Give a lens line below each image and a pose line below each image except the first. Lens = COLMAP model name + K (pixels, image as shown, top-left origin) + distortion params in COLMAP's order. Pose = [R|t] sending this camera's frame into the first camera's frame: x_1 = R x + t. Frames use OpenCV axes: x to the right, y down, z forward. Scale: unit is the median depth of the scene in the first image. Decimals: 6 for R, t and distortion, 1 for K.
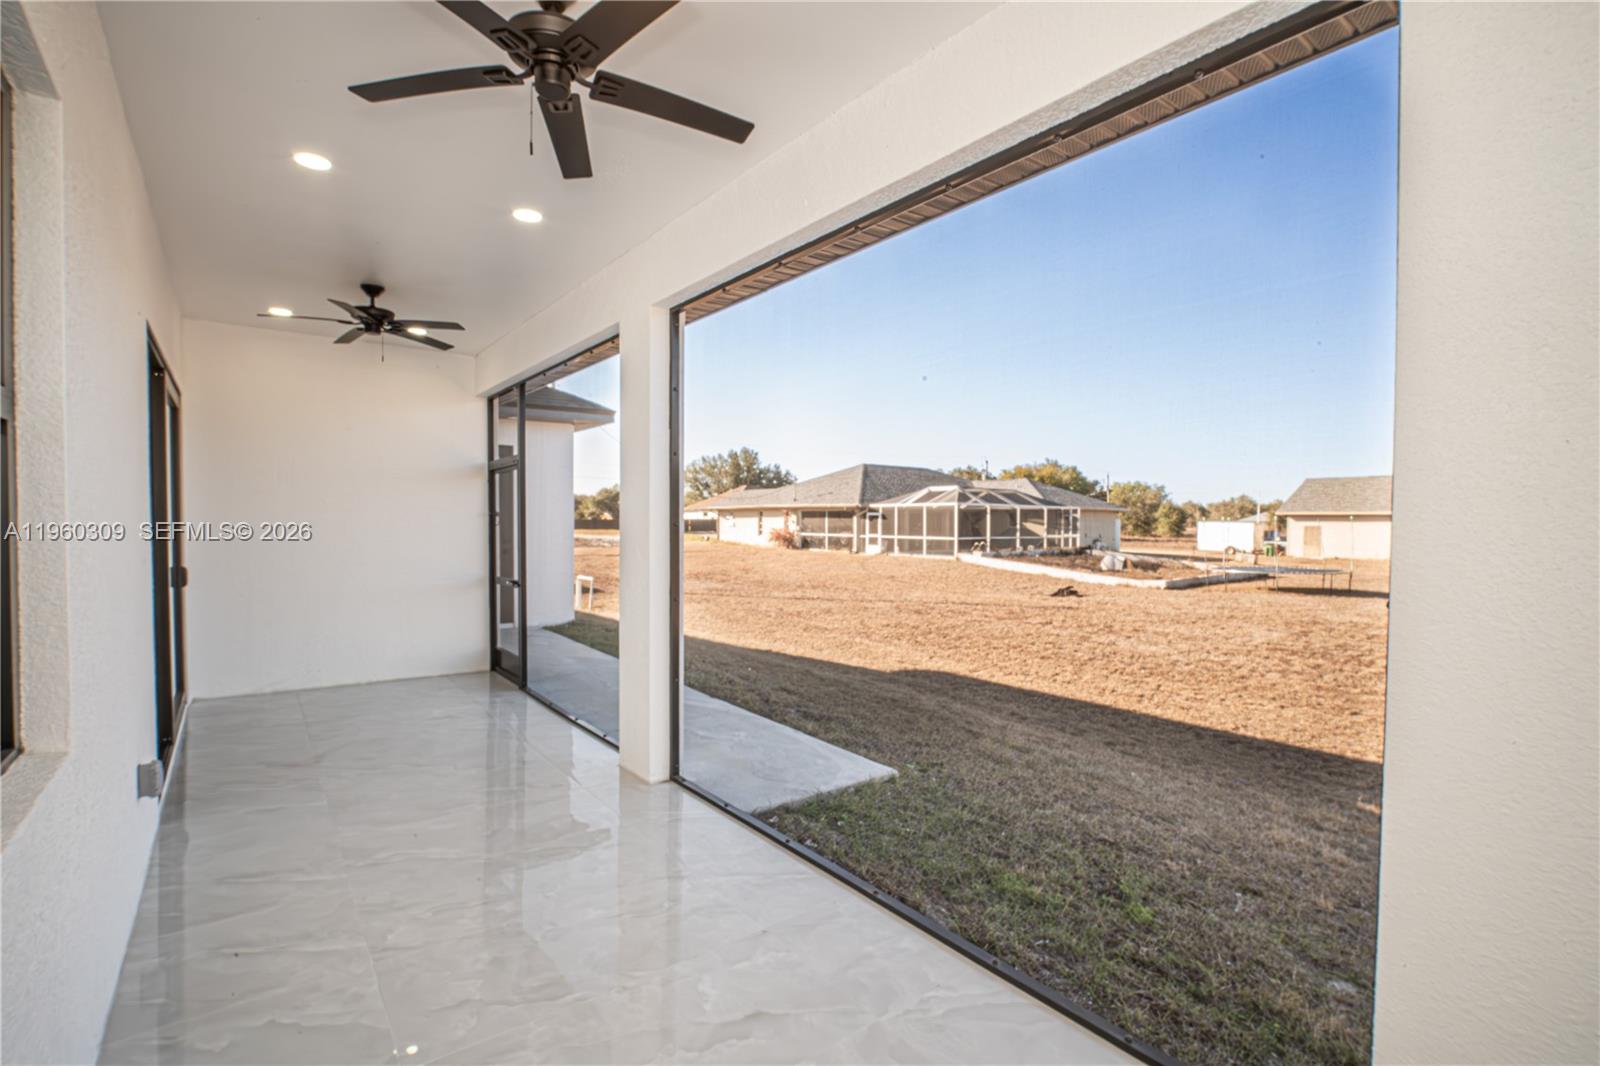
lens RADIAL K [[738.2, 0, 801.0], [0, 738.2, 535.9], [0, 0, 1]] dist [-0.003173, -0.000299]
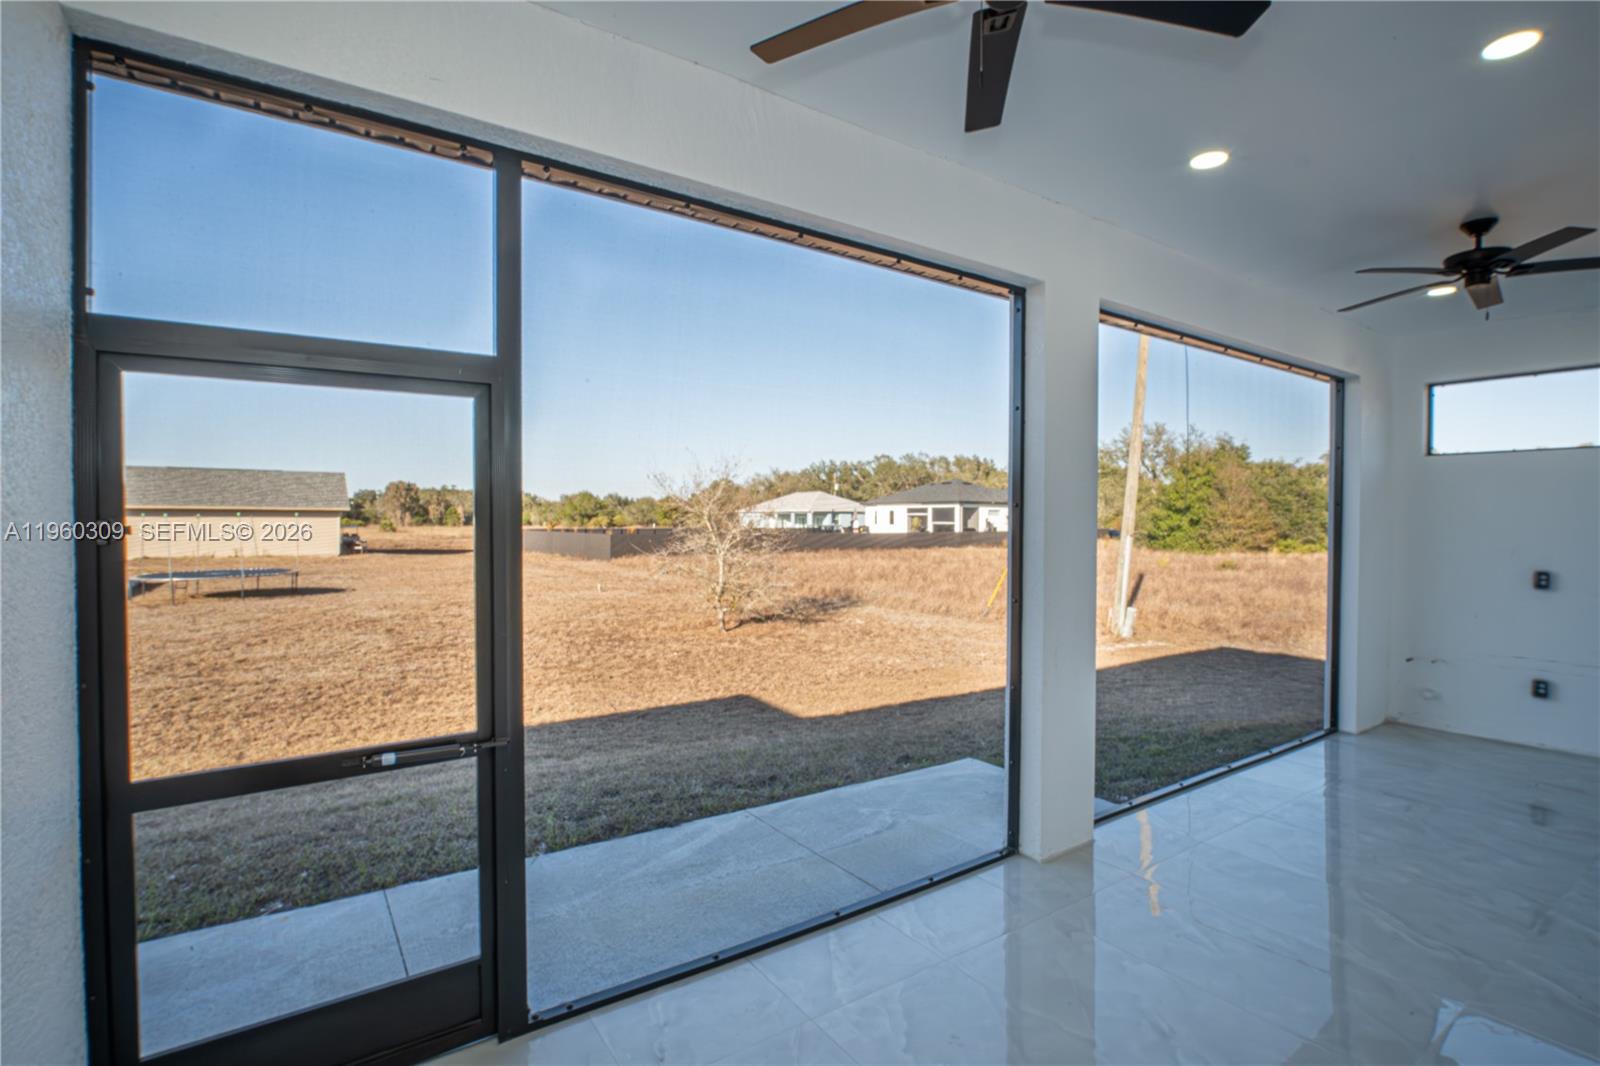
lens RADIAL K [[738.2, 0, 800.1], [0, 738.2, 531.6], [0, 0, 1]] dist [-0.003173, -0.000299]
pose [[0.047123, -0.009622, 0.998843, -0.885179], [0.006243, 0.999937, 0.009338, -0.040801], [-0.998870, 0.005796, 0.047180, 1.041188]]
